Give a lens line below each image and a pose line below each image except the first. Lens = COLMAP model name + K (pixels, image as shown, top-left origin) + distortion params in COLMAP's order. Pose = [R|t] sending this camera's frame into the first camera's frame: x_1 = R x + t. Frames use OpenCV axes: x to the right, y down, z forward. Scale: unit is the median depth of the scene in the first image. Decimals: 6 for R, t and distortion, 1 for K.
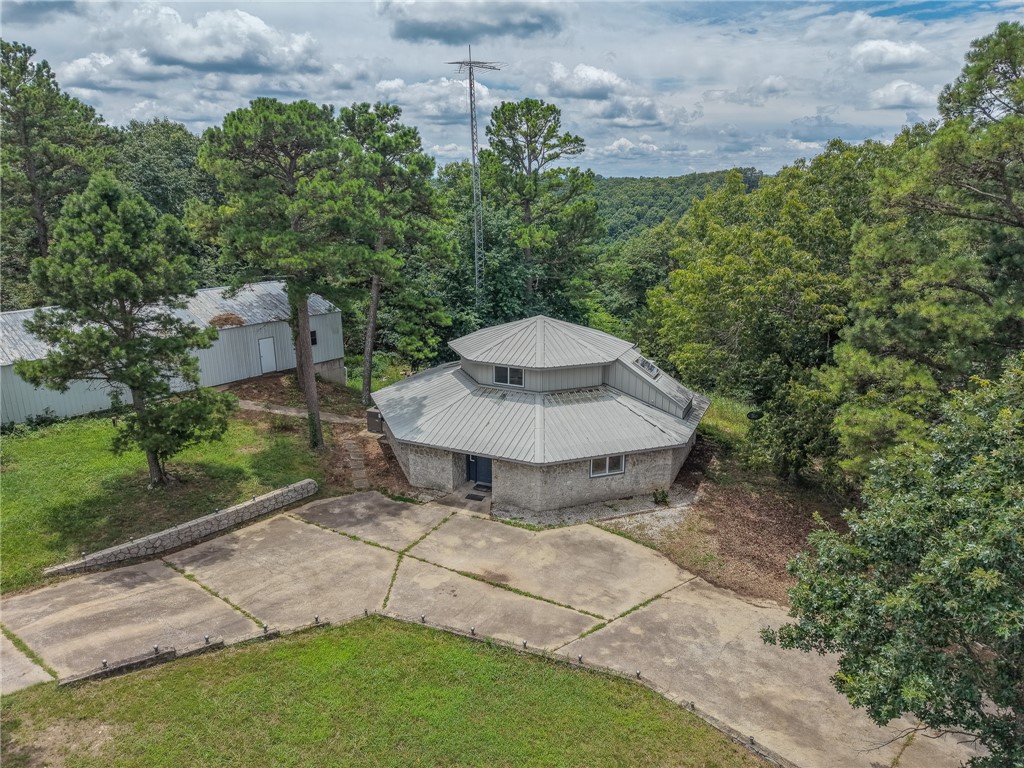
lens RADIAL K [[676.8, 0, 512.5], [0, 676.8, 383.5], [0, 0, 1]] dist [0.014526, -0.008614]
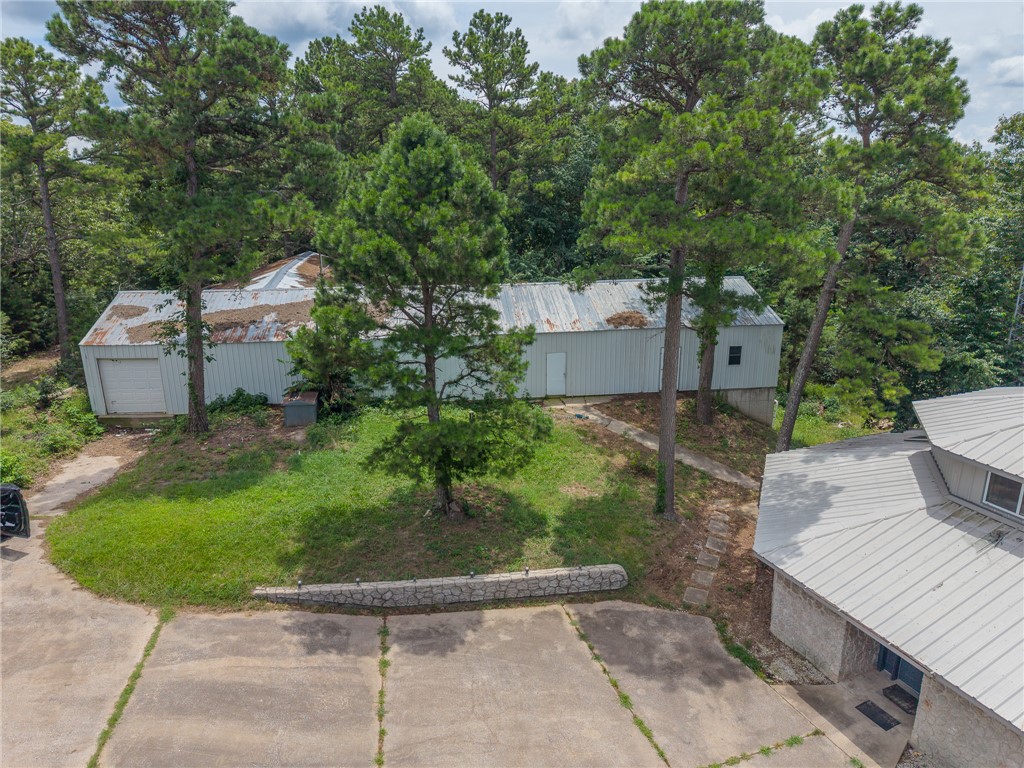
lens RADIAL K [[676.8, 0, 517.9], [0, 676.8, 381.6], [0, 0, 1]] dist [0.014526, -0.008614]
pose [[0.733750, 0.179047, -0.655403, 0.037883], [-0.179386, 0.981474, 0.067295, -0.066672], [0.655310, 0.068192, 0.752275, 0.416659]]
